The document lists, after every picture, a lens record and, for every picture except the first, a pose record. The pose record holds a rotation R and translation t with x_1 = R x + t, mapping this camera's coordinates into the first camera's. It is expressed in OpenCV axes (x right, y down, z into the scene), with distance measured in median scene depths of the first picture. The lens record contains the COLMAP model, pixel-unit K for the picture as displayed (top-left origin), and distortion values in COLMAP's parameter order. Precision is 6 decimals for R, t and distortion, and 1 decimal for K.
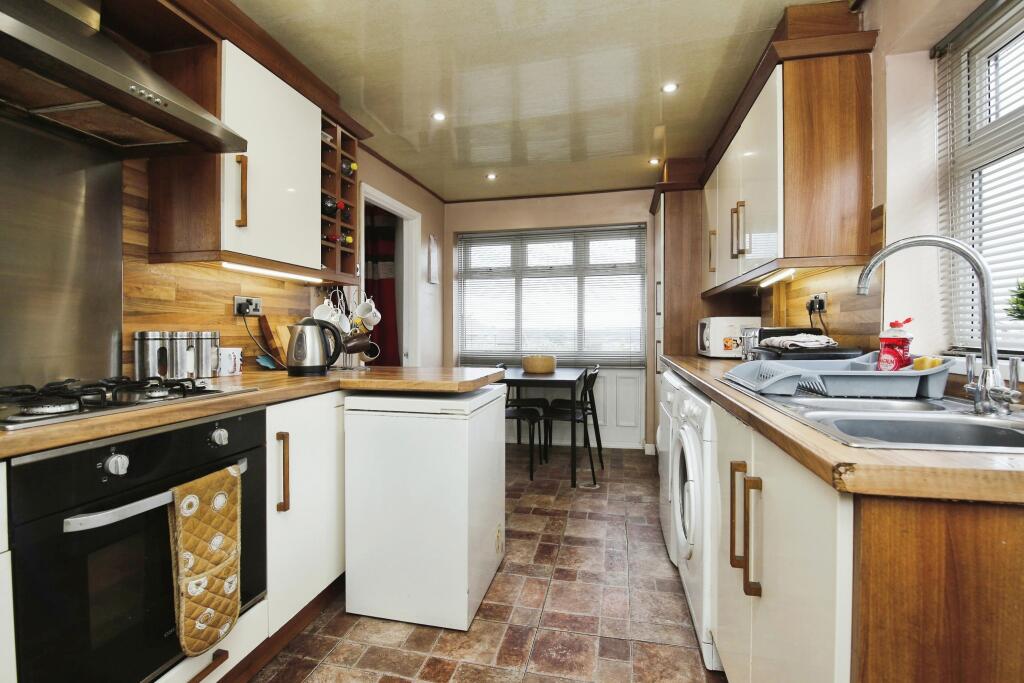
lens RADIAL K [[449.7, 0, 513.2], [0, 449.7, 329.5], [0, 0, 1]] dist [-0.012041, -0.001980]
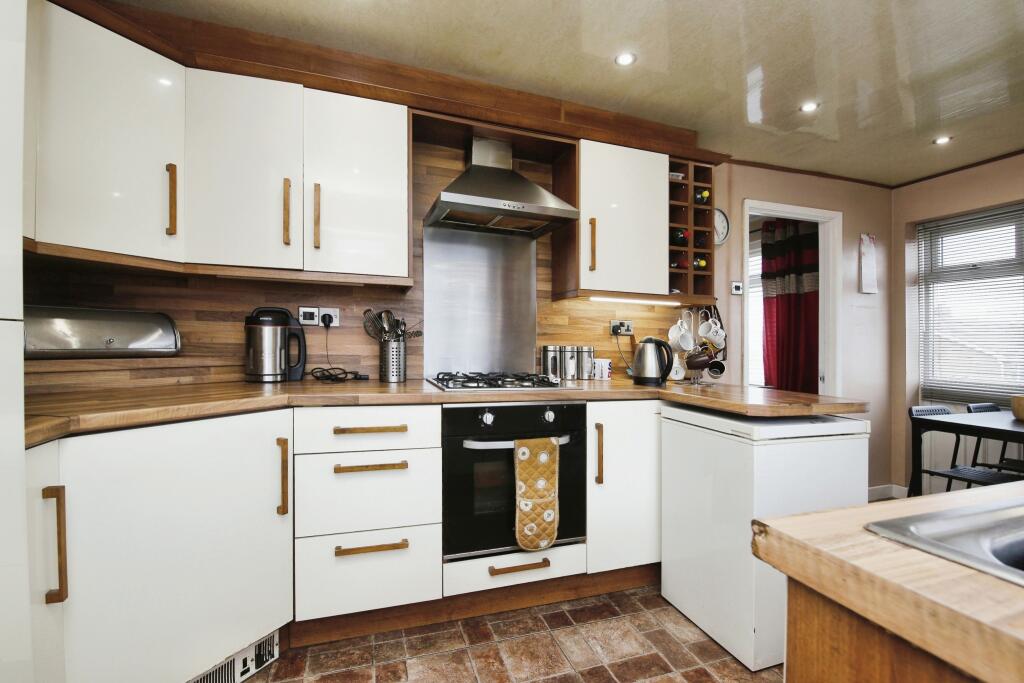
lens RADIAL K [[449.7, 0, 503.8], [0, 449.7, 344.1], [0, 0, 1]] dist [-0.012041, -0.001980]
pose [[0.508669, 0.012697, -0.860869, 0.437077], [-0.018355, 0.999824, 0.003901, -0.004700], [0.860767, 0.013817, 0.508812, 0.071728]]
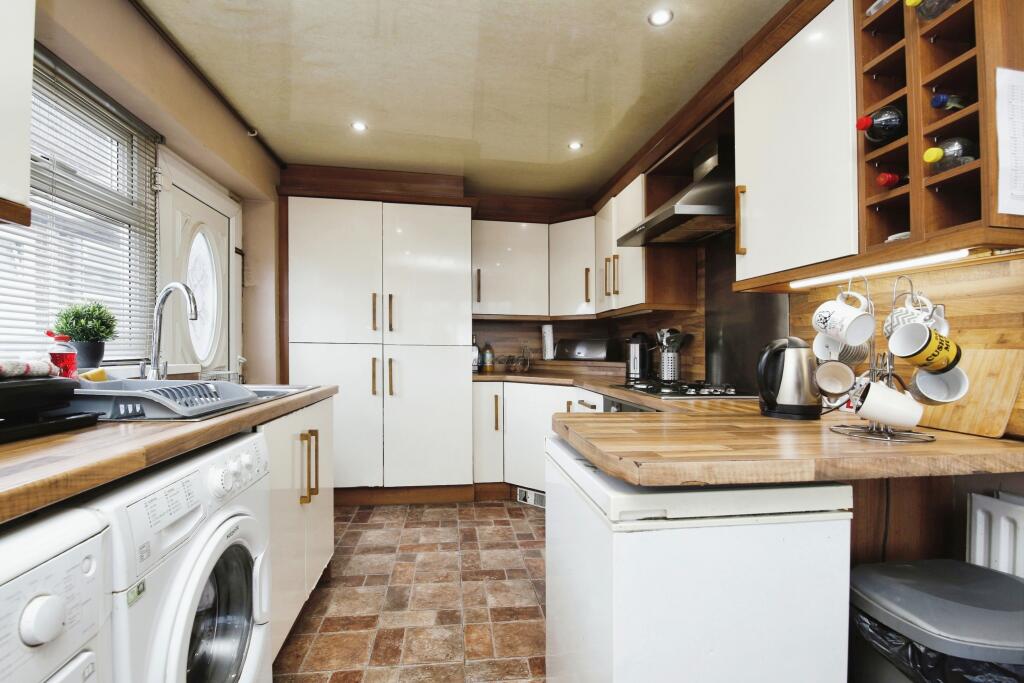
lens RADIAL K [[449.7, 0, 509.8], [0, 449.7, 340.5], [0, 0, 1]] dist [-0.012041, -0.001980]
pose [[-0.937146, 0.019753, -0.348378, 0.311747], [0.017844, 0.999803, 0.008689, -0.022916], [0.348481, 0.001927, -0.937314, 1.781812]]
